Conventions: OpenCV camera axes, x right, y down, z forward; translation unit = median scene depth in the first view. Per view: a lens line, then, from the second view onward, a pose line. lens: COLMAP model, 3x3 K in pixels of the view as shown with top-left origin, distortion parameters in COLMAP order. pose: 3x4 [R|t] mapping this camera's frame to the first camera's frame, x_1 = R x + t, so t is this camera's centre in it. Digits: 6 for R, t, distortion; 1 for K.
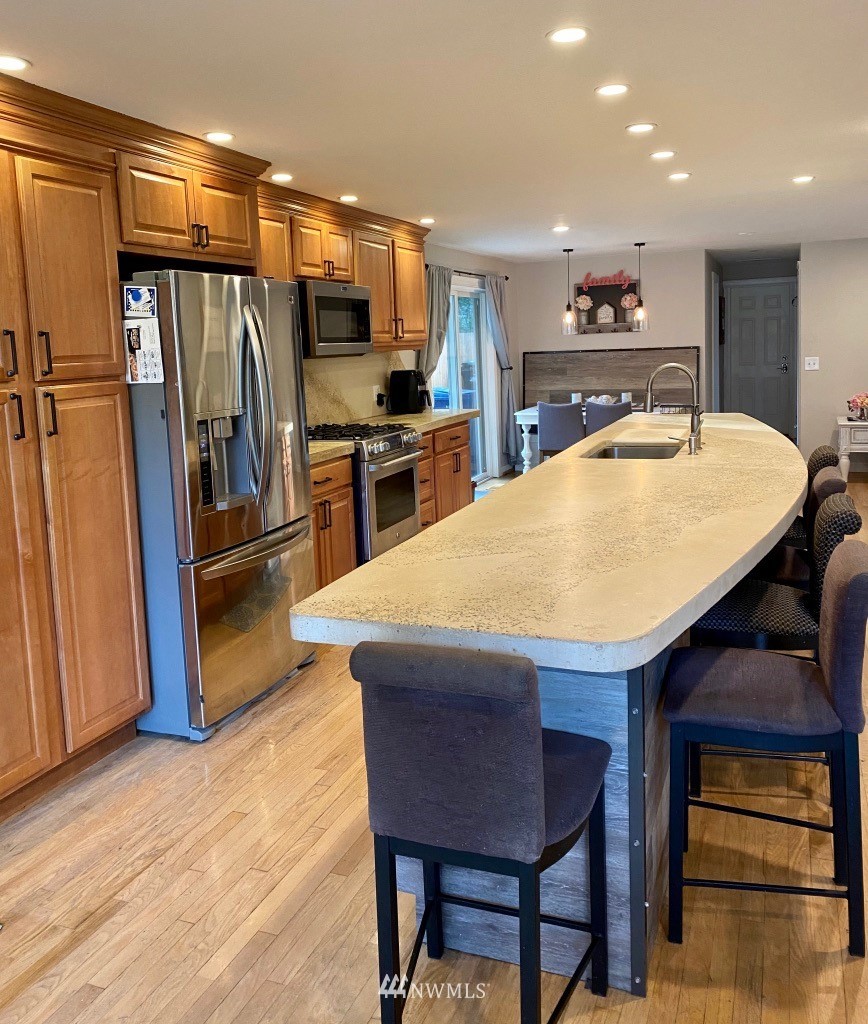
lens RADIAL K [[888.9, 0, 432.9], [0, 888.9, 438.2], [0, 0, 1]] dist [-0.009010, -0.009235]
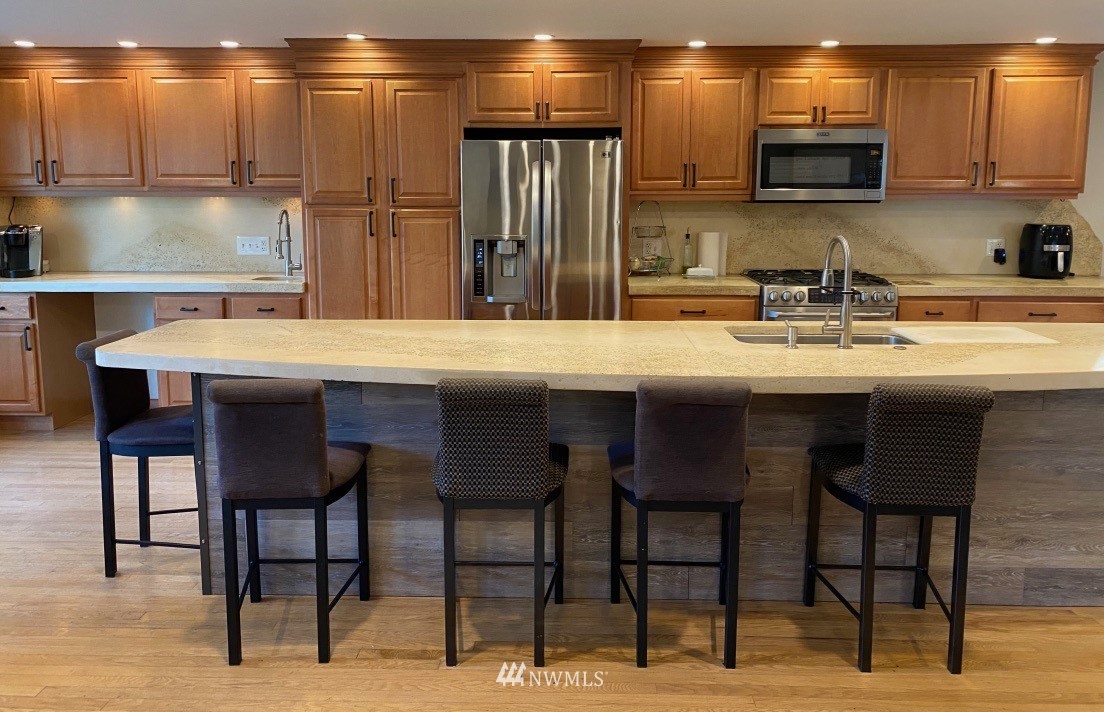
lens RADIAL K [[822.5, 0, 548.3], [0, 822.5, 302.8], [0, 0, 1]] dist [0.004263, 0.005840]
pose [[0.344526, 0.163657, -0.924402, 1.119105], [-0.114184, 0.984682, 0.131772, -0.113696], [0.931807, 0.060153, 0.357935, 0.637114]]
